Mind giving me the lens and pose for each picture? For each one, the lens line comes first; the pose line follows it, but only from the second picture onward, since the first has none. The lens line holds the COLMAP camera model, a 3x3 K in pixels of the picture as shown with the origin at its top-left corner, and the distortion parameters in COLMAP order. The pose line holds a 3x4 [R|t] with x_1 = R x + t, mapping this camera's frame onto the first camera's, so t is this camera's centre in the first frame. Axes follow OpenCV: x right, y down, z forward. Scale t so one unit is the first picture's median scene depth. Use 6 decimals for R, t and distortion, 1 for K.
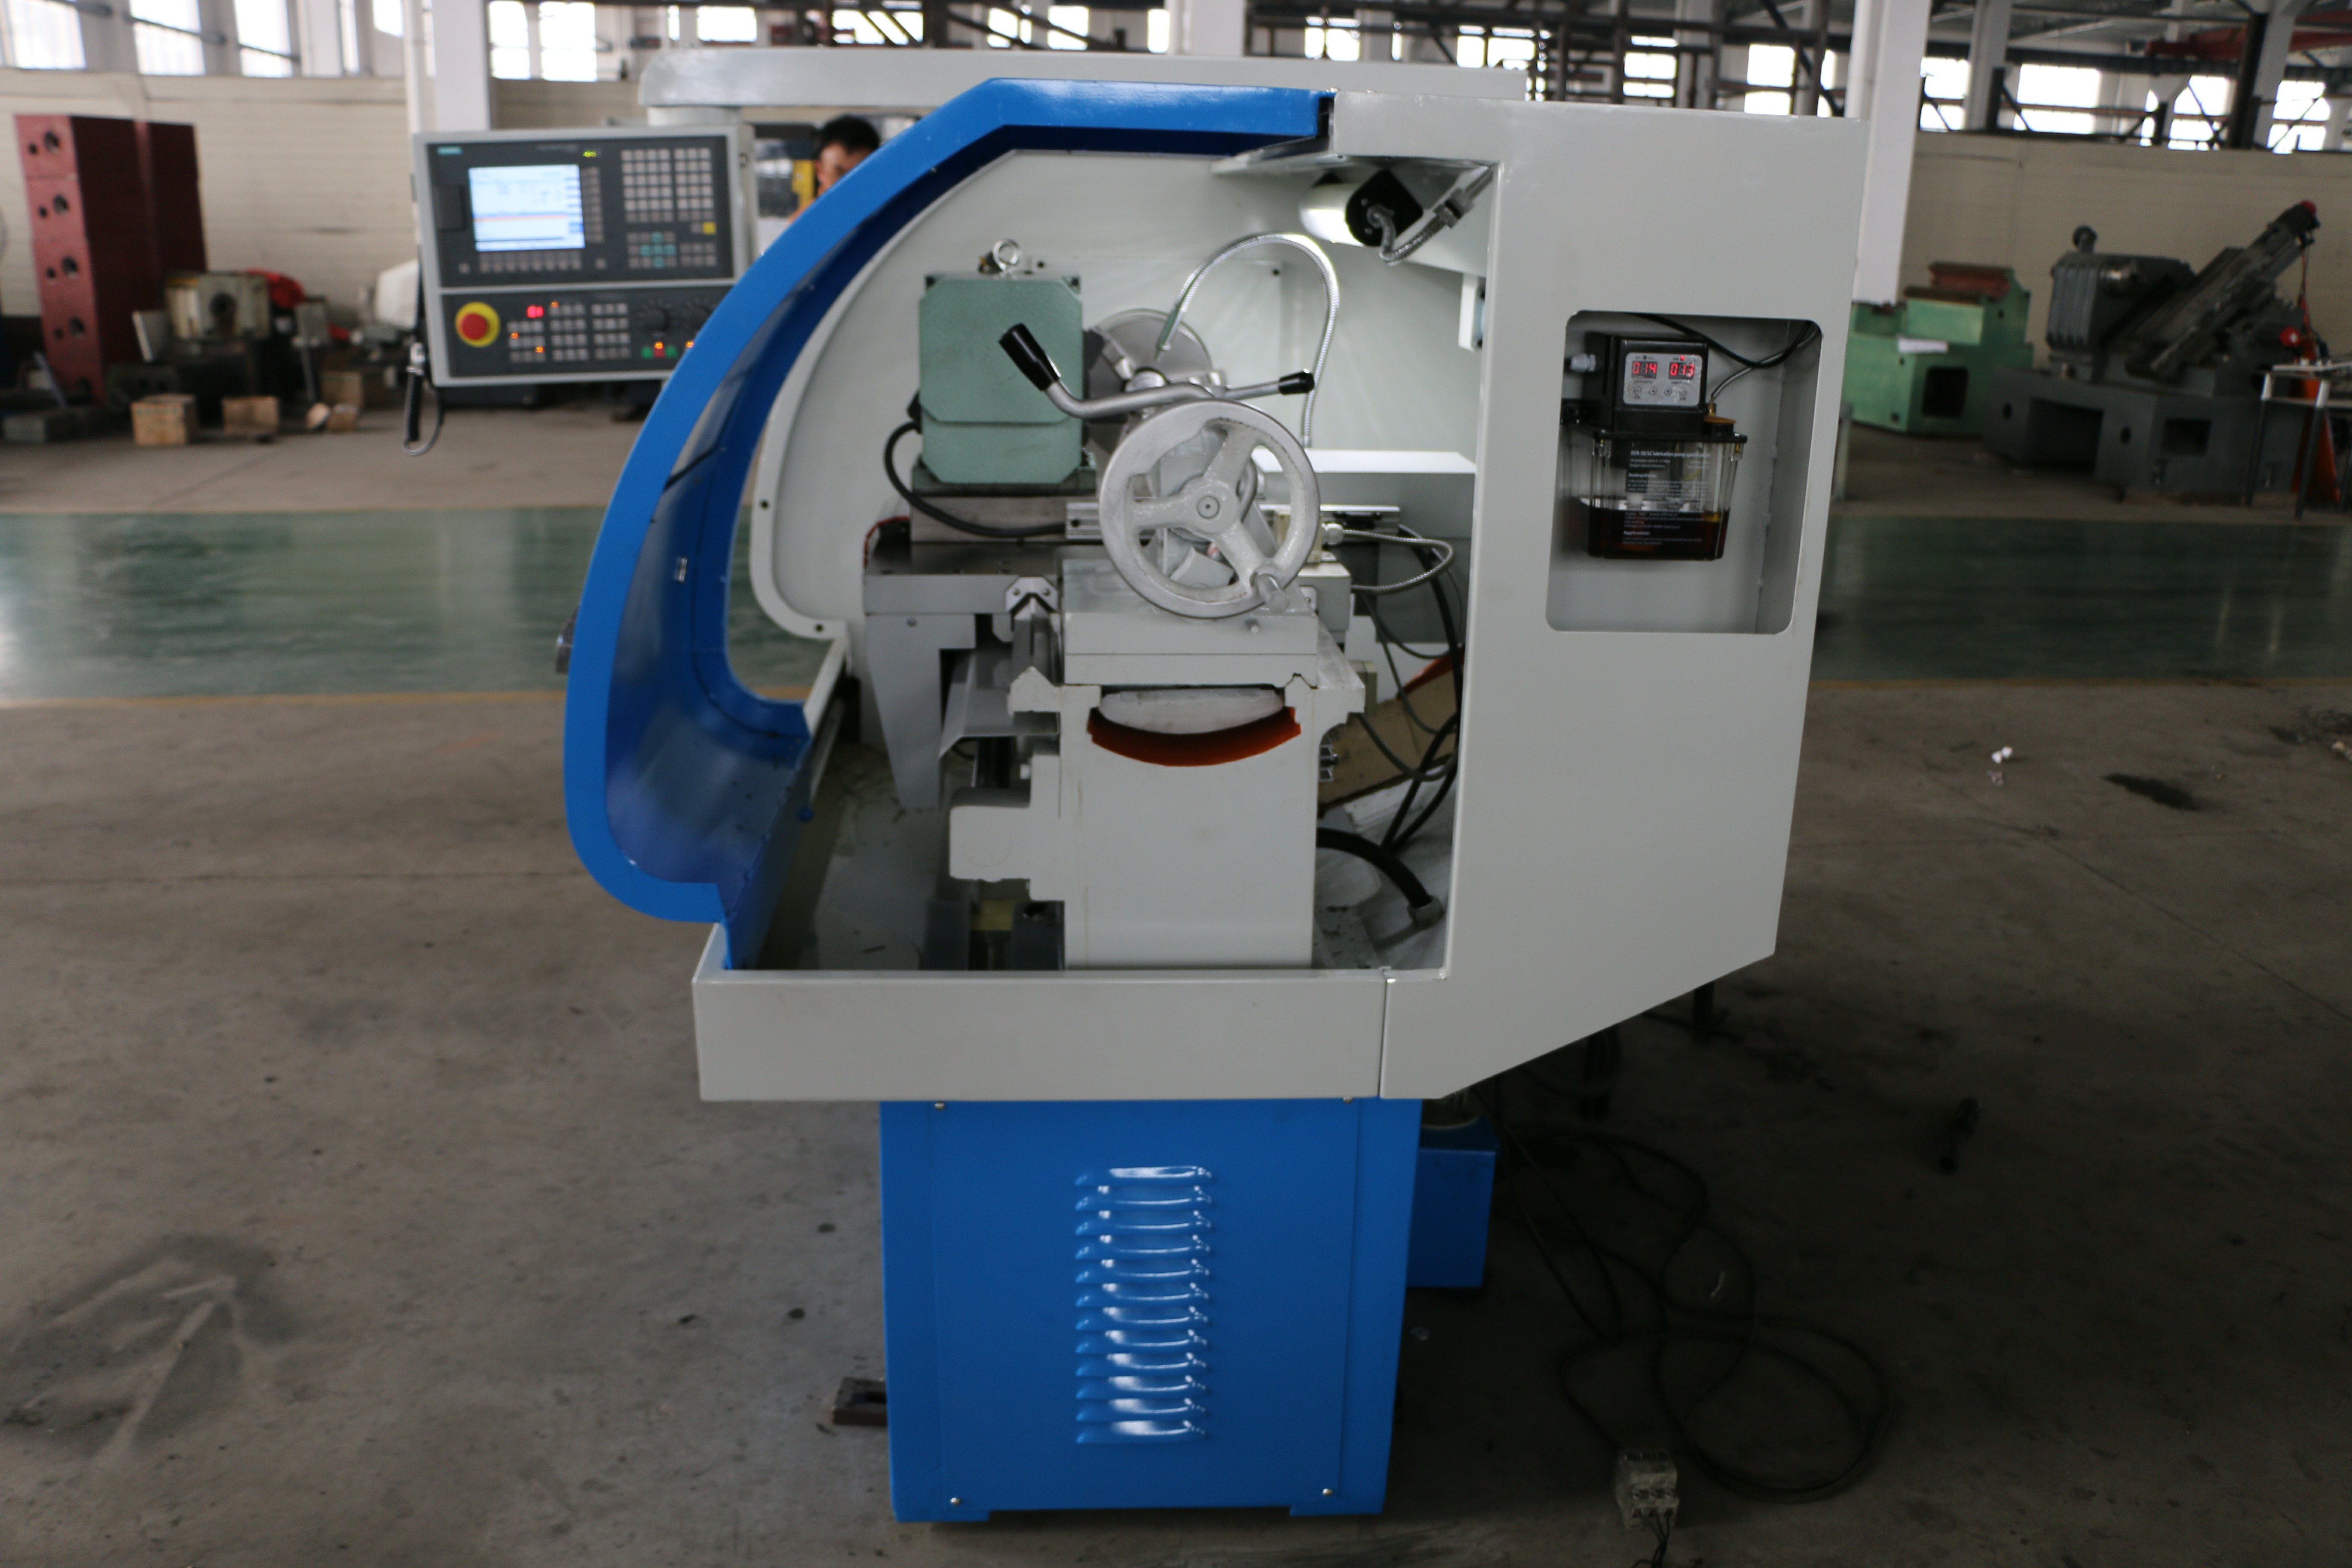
lens RADIAL K [[1912.2, 0, 1170.1], [0, 1912.2, 816.9], [0, 0, 1]] dist [-0.160868, 0.123987]
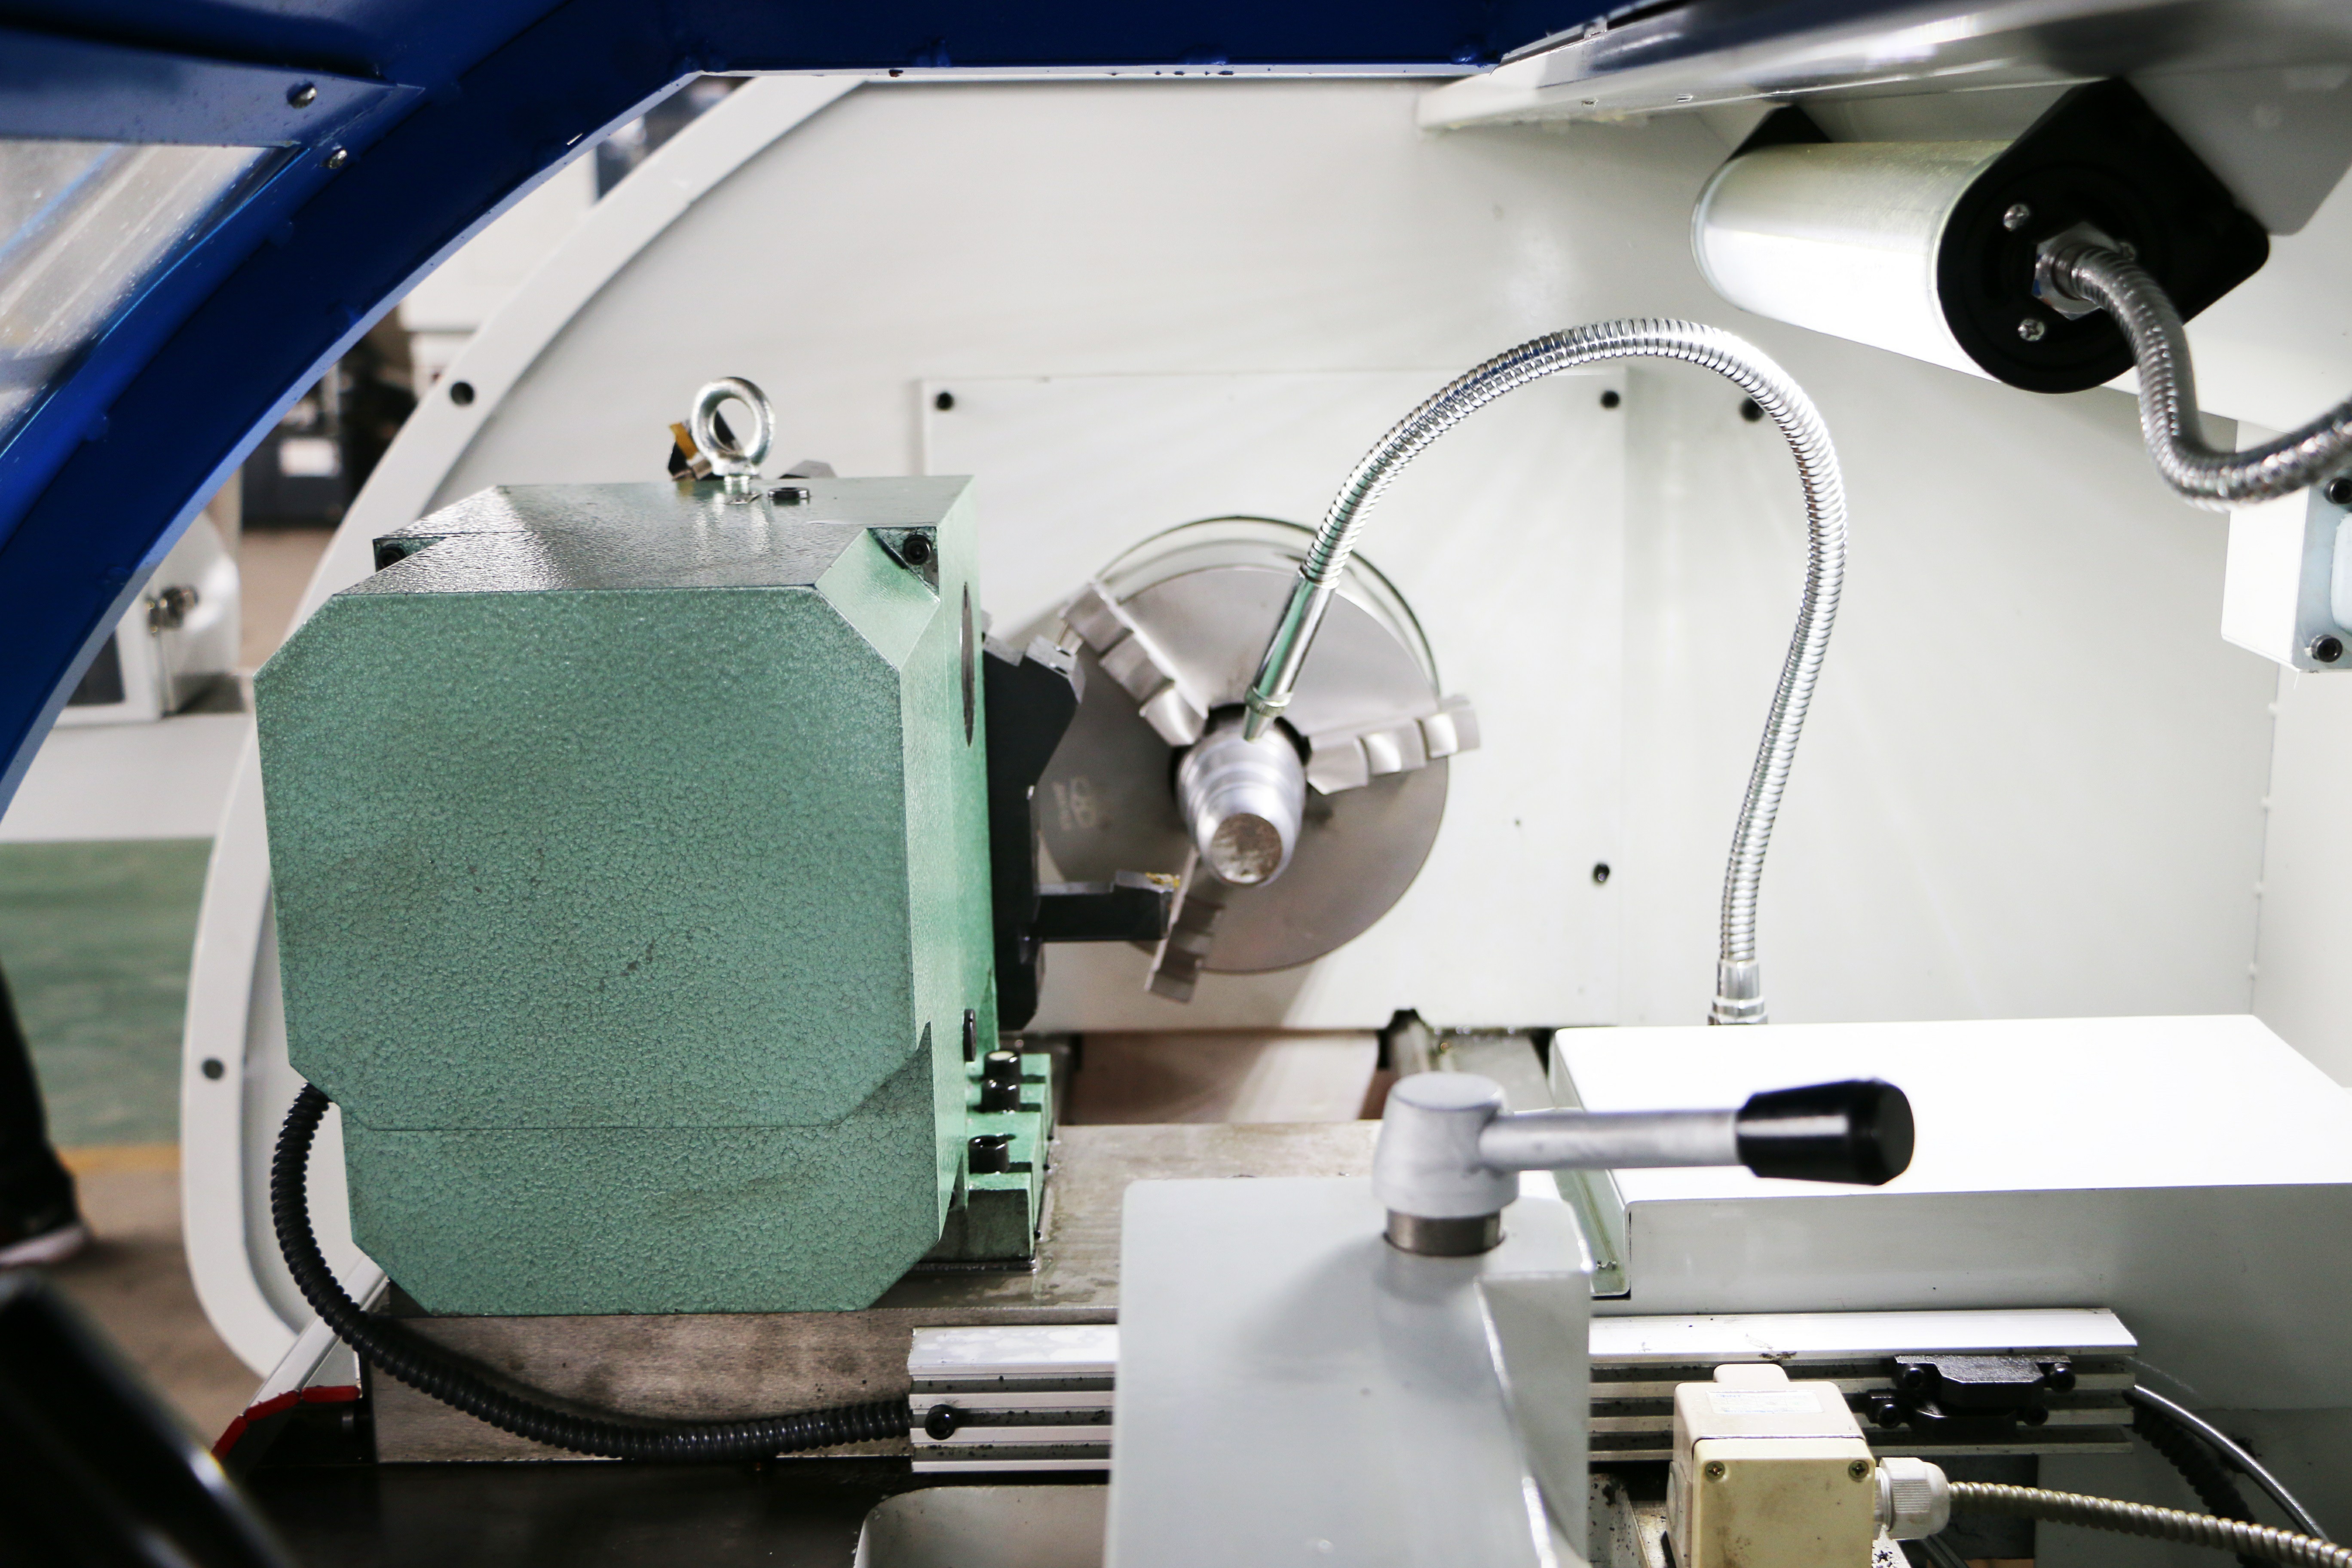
lens RADIAL K [[2963.9, 0, 1176.0], [0, 2963.9, 784.0], [0, 0, 1]] dist [0.000537, 0.027405]
pose [[0.996869, -0.027810, -0.074015, 0.017599], [0.019365, 0.993466, -0.112473, -0.193781], [0.076660, 0.110688, 0.990894, 0.561993]]
